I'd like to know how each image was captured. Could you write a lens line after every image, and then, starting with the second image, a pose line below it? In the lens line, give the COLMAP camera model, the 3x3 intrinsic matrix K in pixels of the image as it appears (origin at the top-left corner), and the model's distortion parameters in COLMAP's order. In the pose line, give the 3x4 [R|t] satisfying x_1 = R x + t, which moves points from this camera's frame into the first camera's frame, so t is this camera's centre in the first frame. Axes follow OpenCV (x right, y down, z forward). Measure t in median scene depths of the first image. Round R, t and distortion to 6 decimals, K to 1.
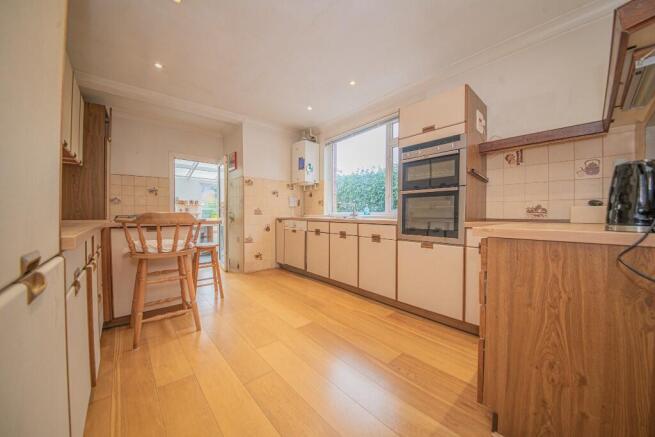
lens RADIAL K [[235.1, 0, 327.5], [0, 235.1, 218.5], [0, 0, 1]] dist [0.000014, 0.000002]
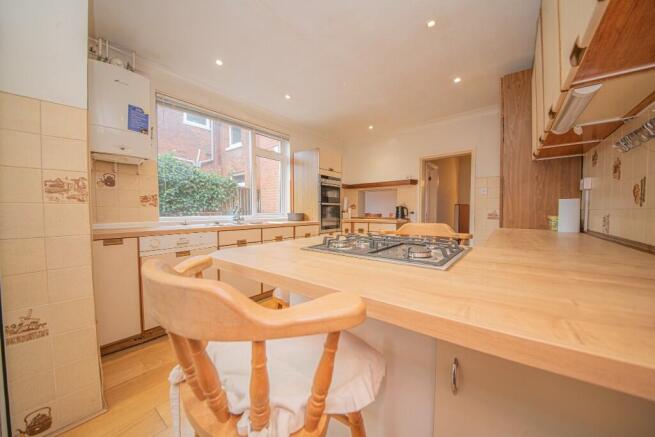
lens RADIAL K [[227.2, 0, 327.5], [0, 227.2, 218.5], [0, 0, 1]] dist [0.000050, 0.000001]
pose [[-0.196600, -0.027362, 0.980102, -0.913883], [0.025600, 0.999127, 0.033028, -0.045329], [-0.980150, 0.031584, -0.195728, 0.980346]]
